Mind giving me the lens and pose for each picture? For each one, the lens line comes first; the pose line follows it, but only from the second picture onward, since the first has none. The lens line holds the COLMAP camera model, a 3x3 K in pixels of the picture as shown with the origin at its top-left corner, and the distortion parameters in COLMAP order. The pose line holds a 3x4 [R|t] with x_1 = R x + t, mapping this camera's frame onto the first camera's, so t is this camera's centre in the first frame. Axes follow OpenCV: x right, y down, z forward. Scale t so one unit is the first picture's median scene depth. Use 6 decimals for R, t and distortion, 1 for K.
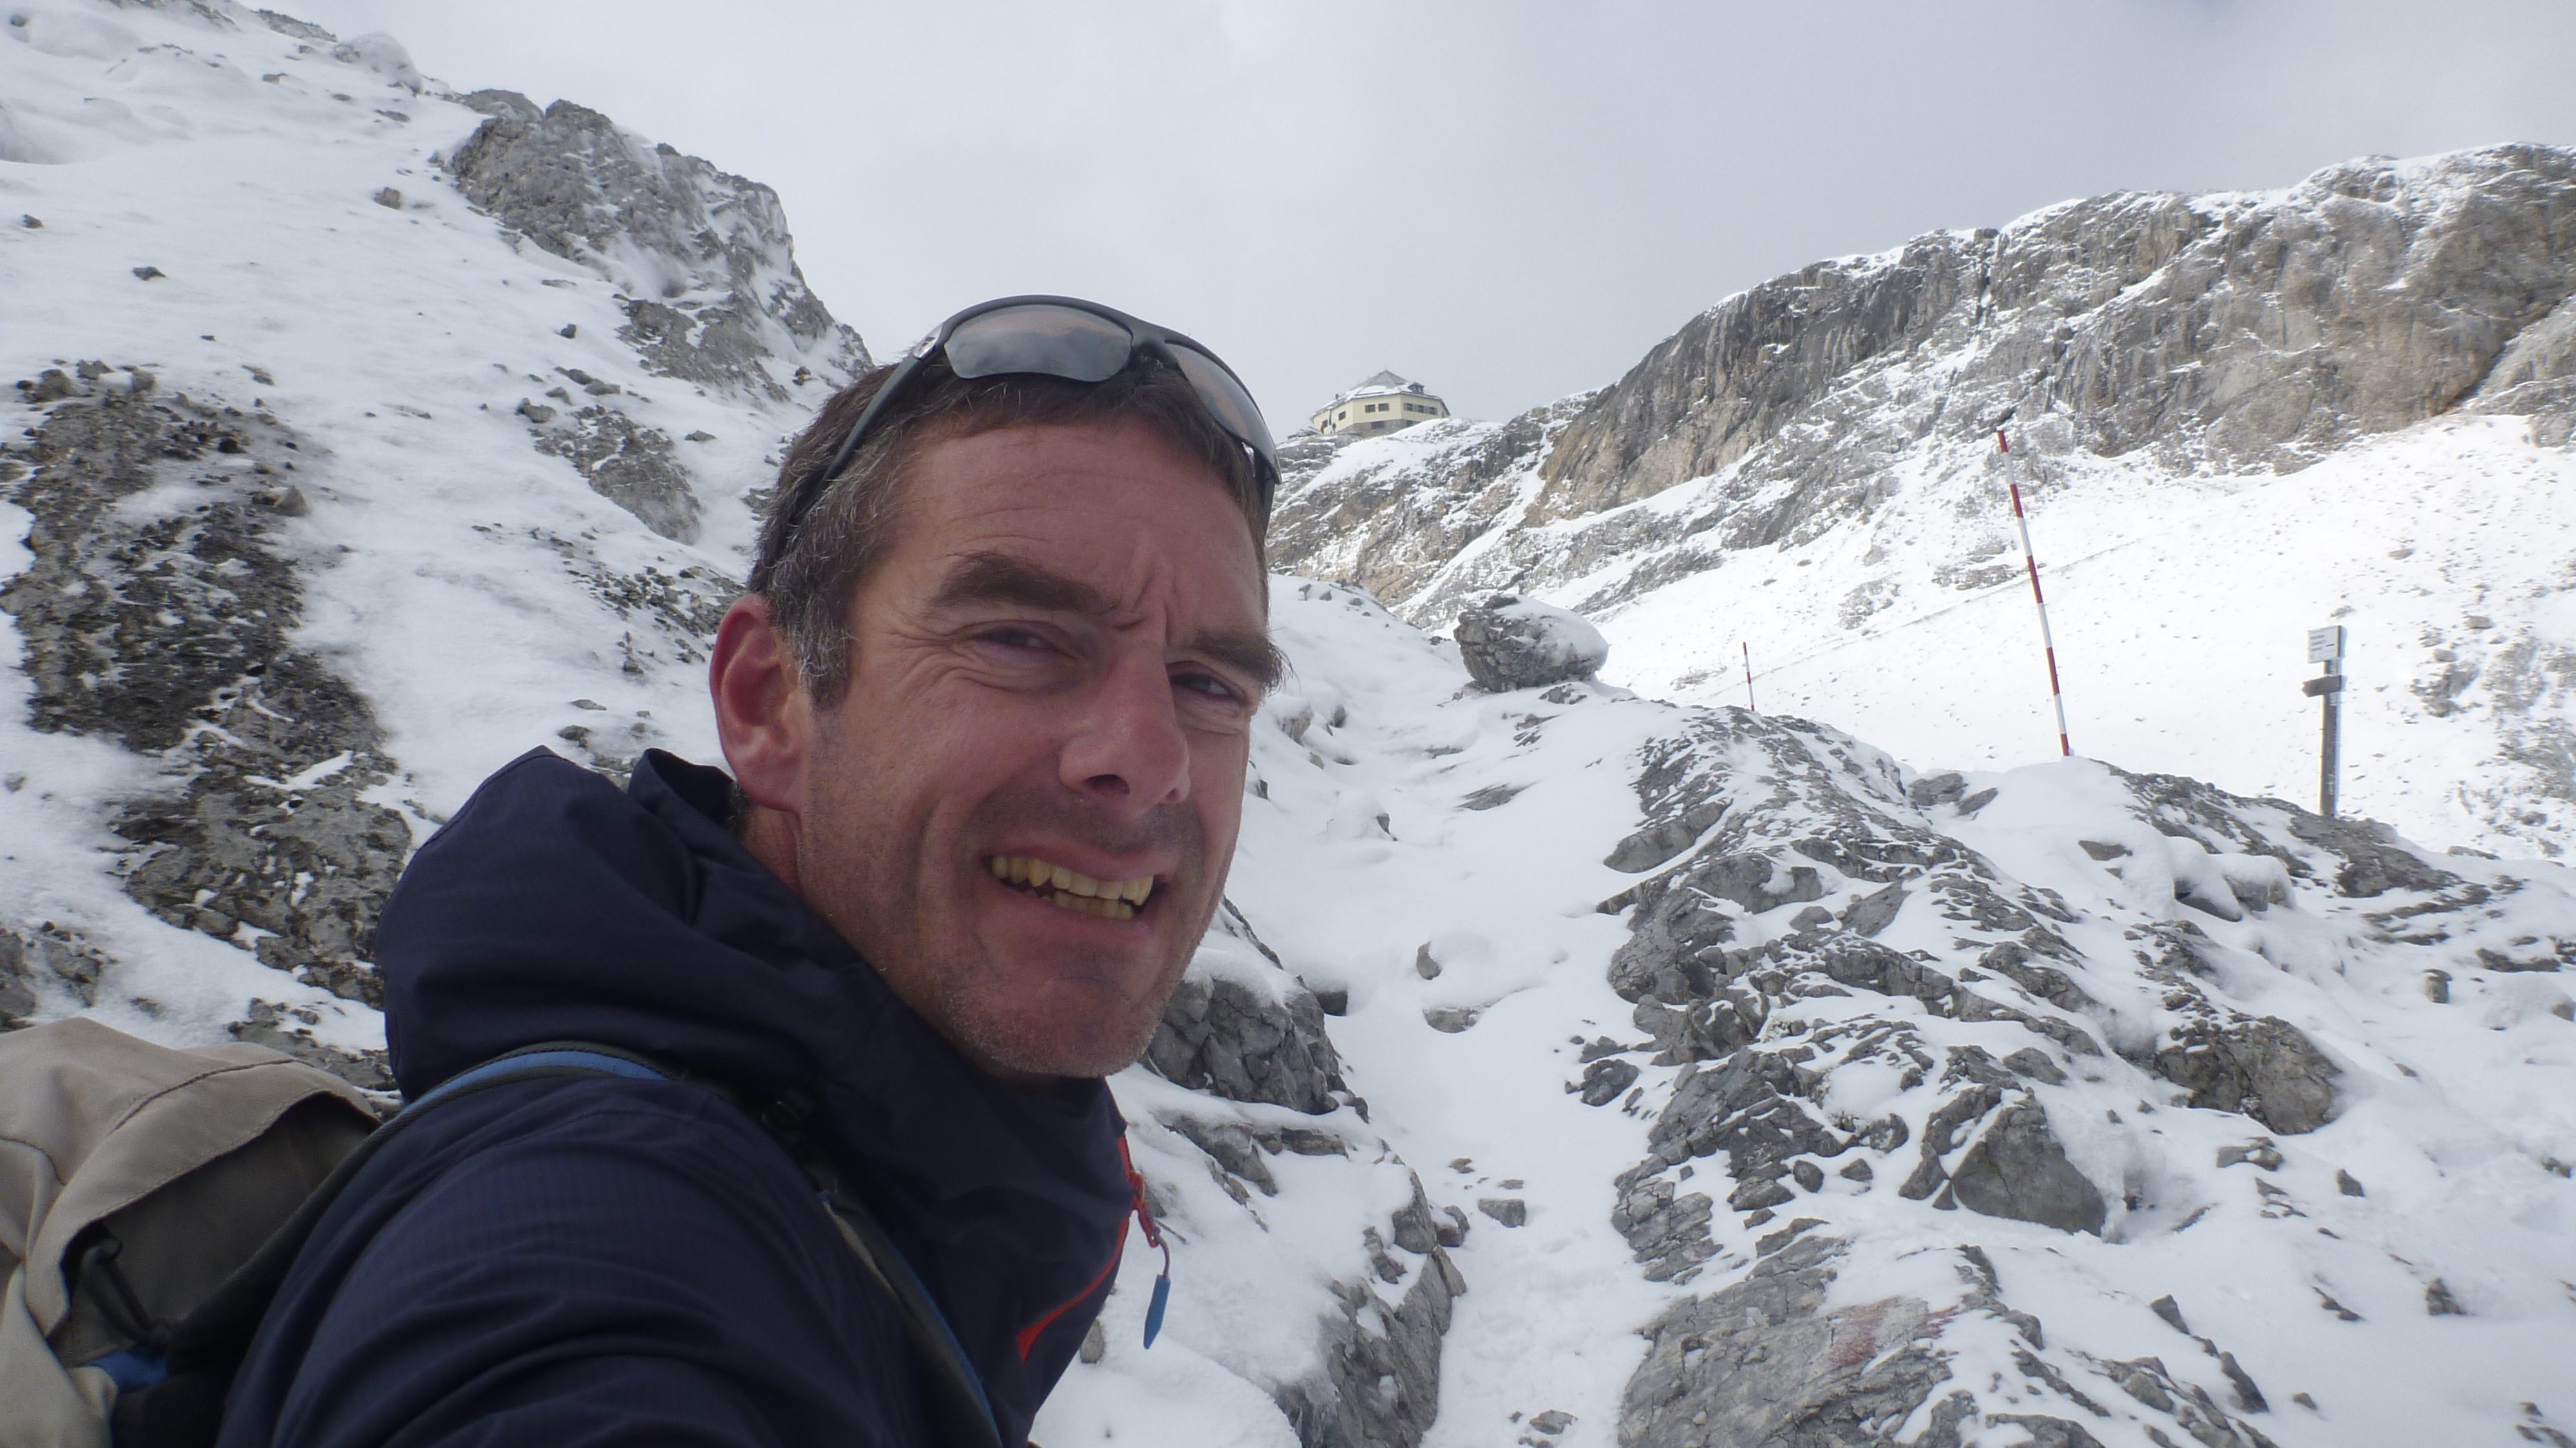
lens RADIAL K [[2116.5, 0, 1288.0], [0, 2116.5, 731.5], [0, 0, 1]] dist [-0.039803, 0.008850]
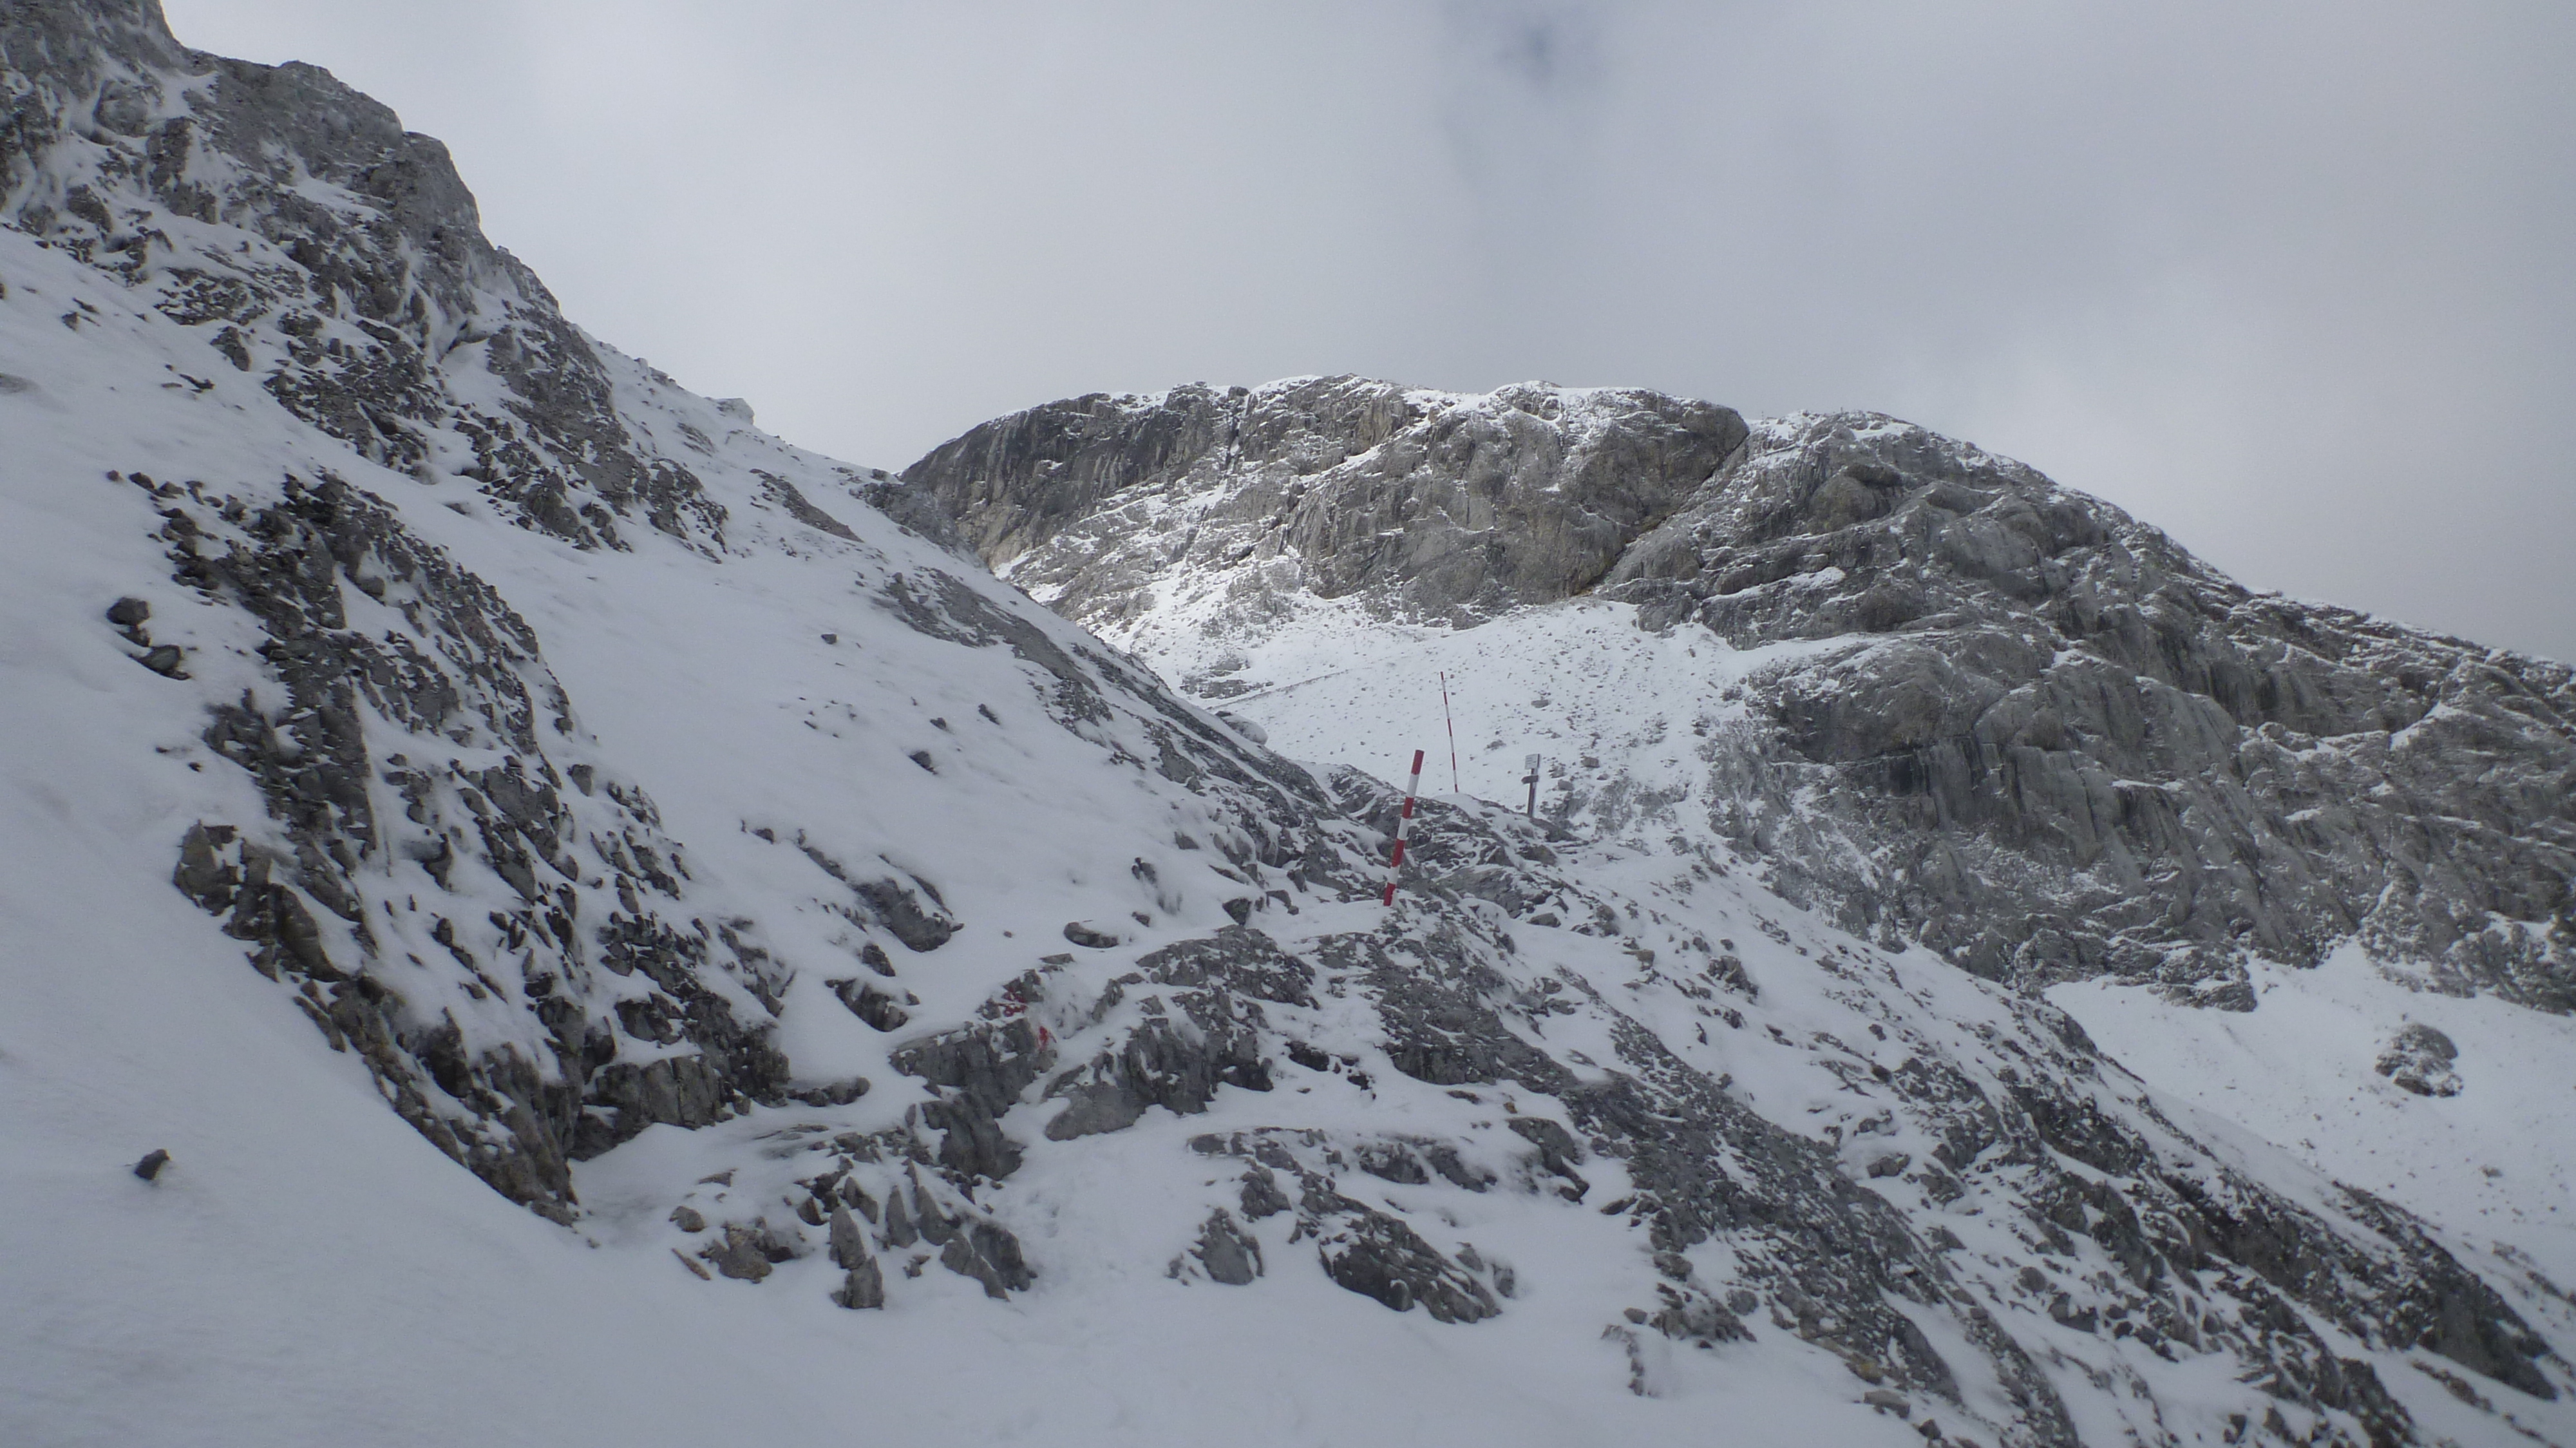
lens RADIAL K [[2116.5, 0, 1286.8], [0, 2116.5, 723.4], [0, 0, 1]] dist [-0.039803, 0.008850]
pose [[0.927220, 0.090673, 0.363376, -0.061163], [-0.076855, 0.995668, -0.052337, 0.005133], [-0.366547, 0.020601, 0.930171, -0.110170]]
